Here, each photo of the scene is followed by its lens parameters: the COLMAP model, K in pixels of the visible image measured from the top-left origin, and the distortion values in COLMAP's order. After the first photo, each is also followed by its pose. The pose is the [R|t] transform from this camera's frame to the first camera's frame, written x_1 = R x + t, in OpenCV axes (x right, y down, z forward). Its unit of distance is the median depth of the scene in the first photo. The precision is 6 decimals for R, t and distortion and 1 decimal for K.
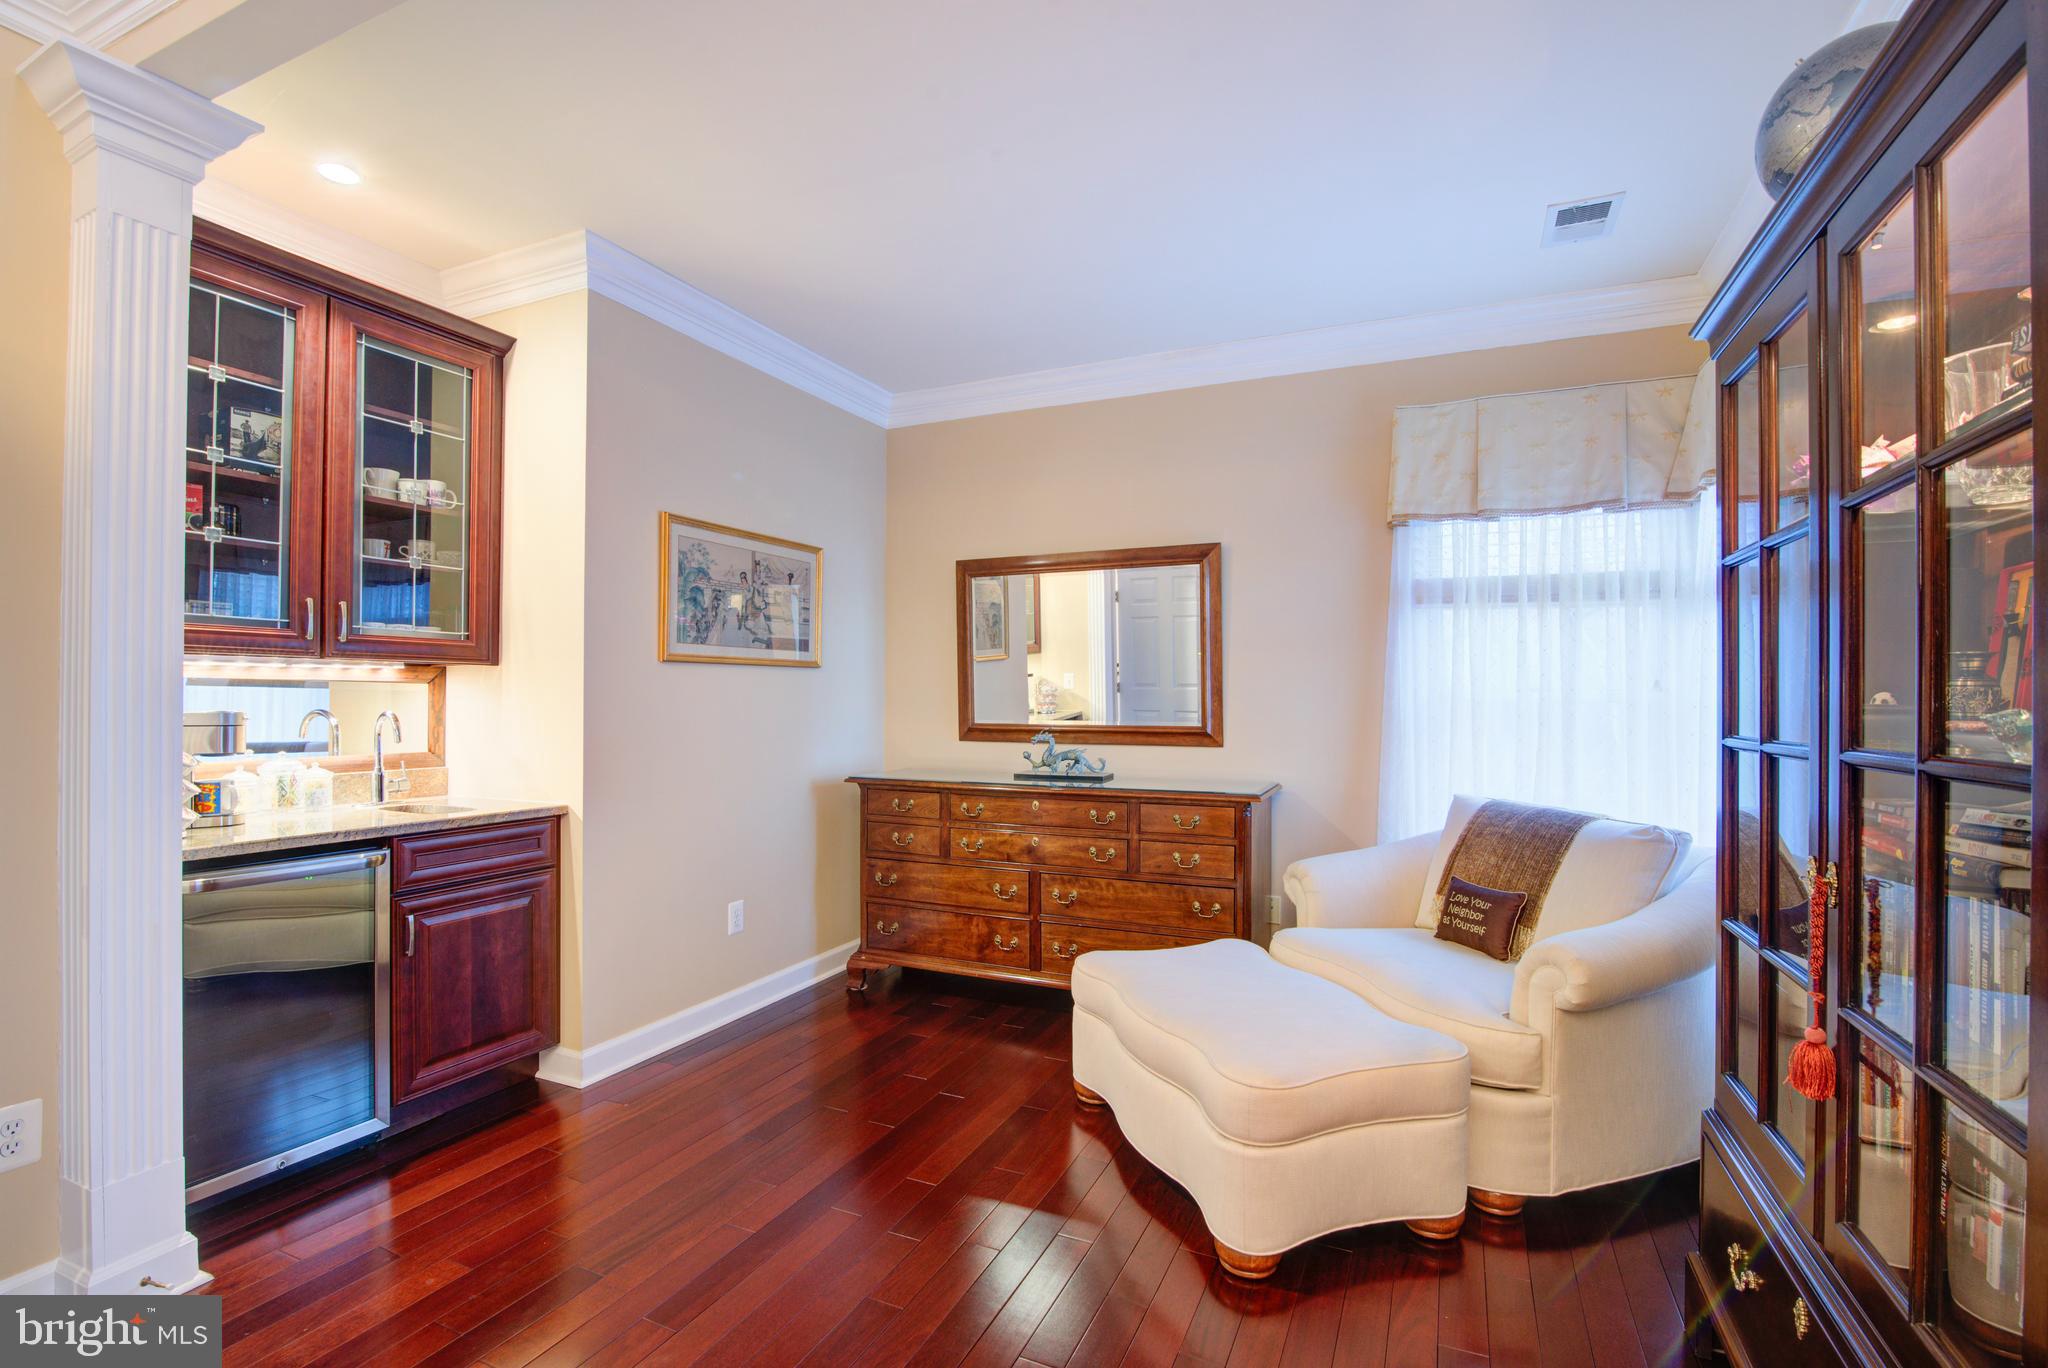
lens RADIAL K [[934.8, 0, 1029.3], [0, 934.8, 689.9], [0, 0, 1]] dist [-0.016652, 0.001354]
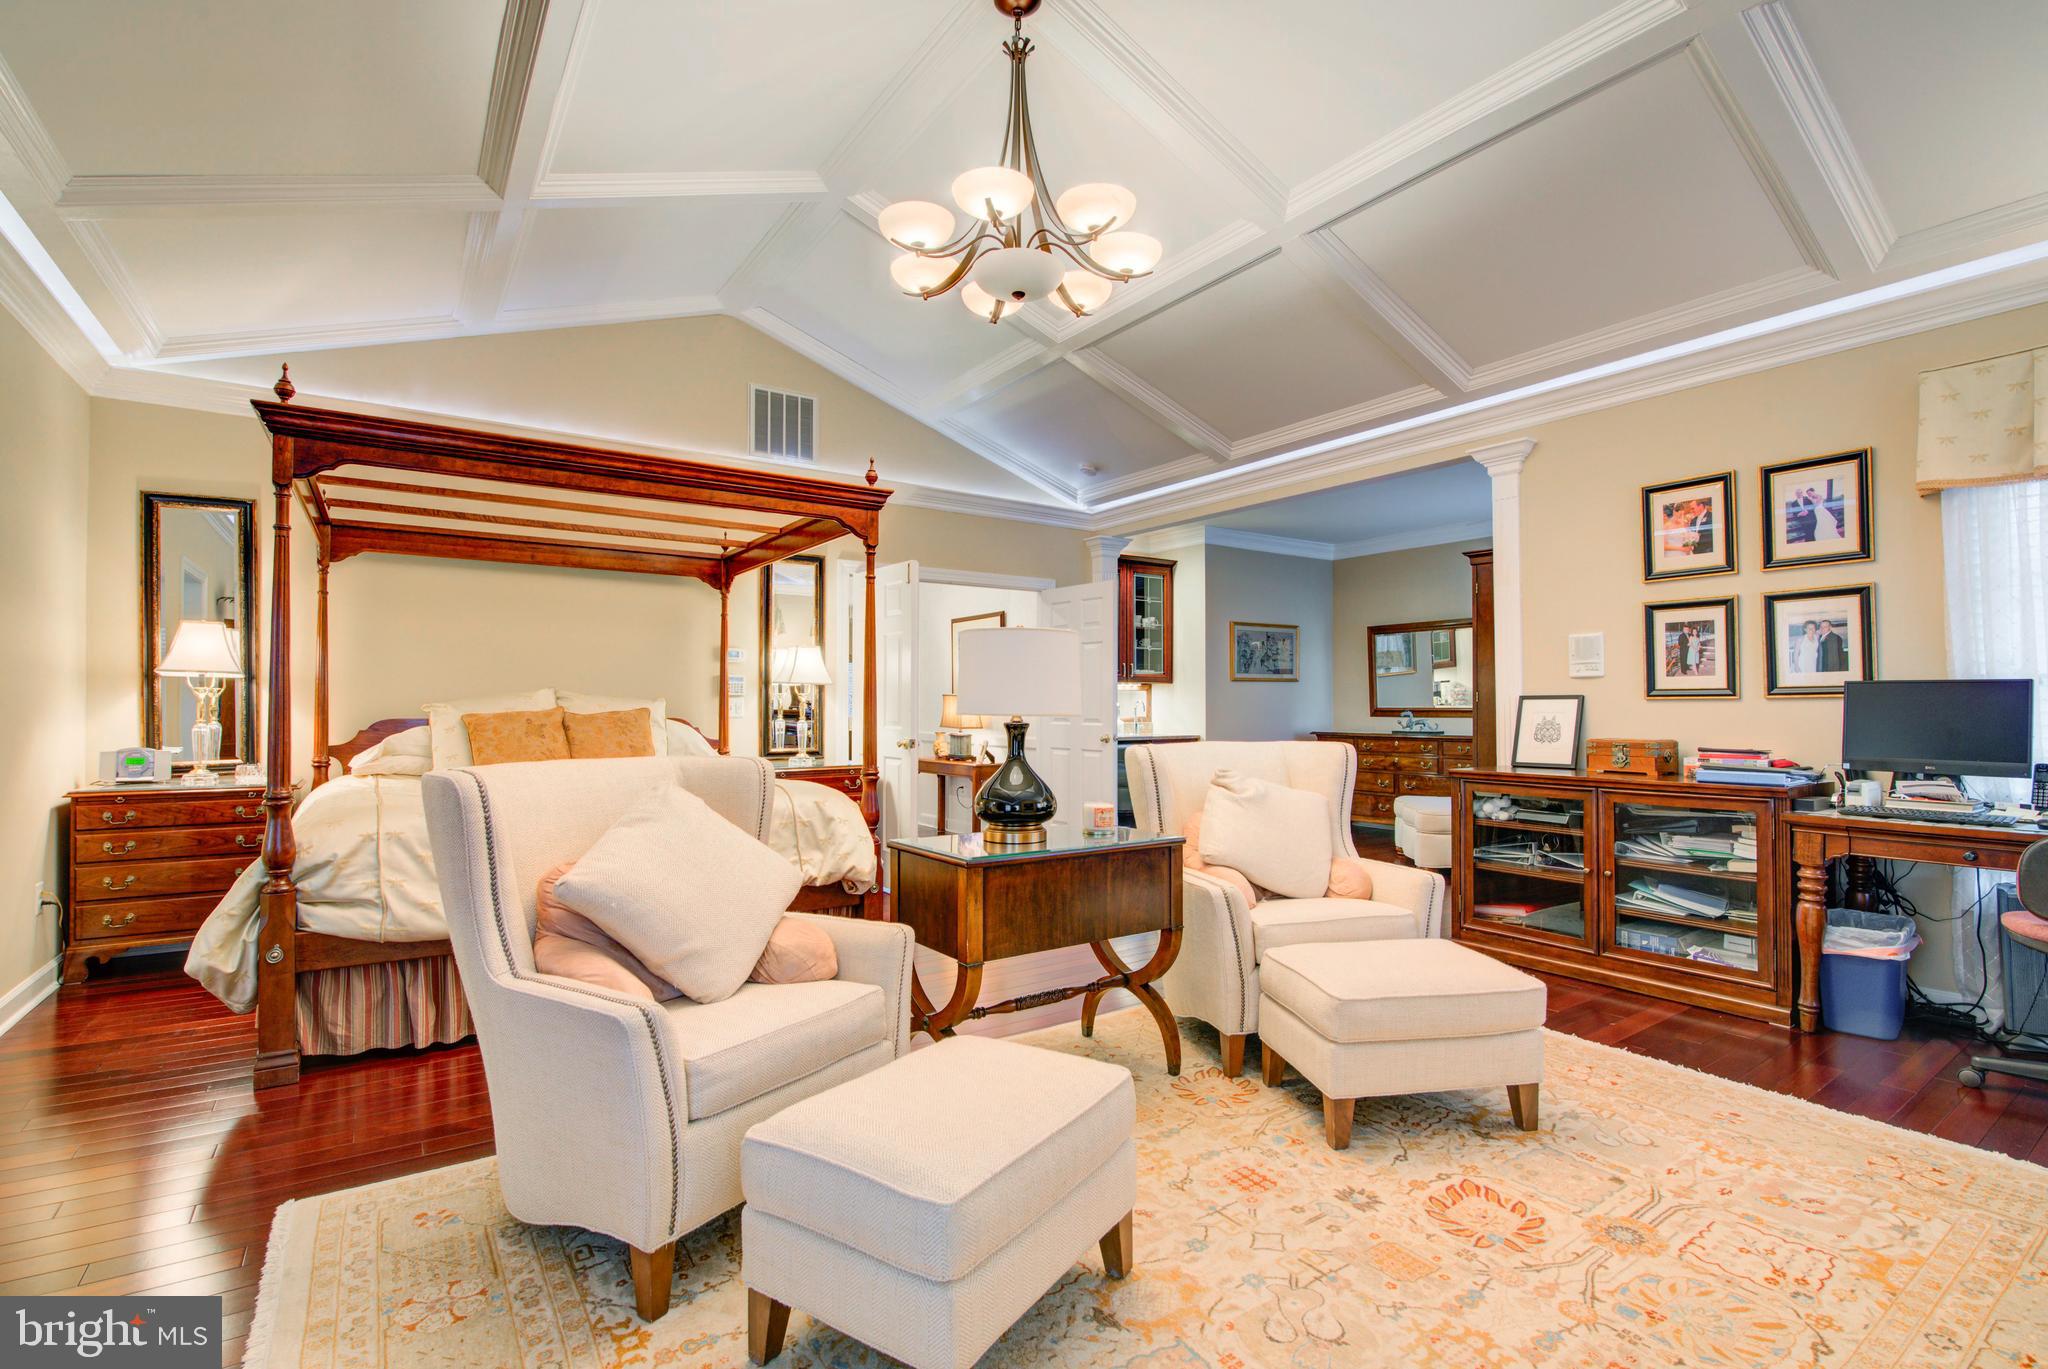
lens RADIAL K [[934.8, 0, 1018.4], [0, 934.8, 683.5], [0, 0, 1]] dist [-0.016652, 0.001354]
pose [[0.856208, -0.013658, -0.516451, 0.414998], [0.010912, 0.999906, -0.008354, -0.009835], [0.516517, 0.001517, 0.856276, -1.458270]]
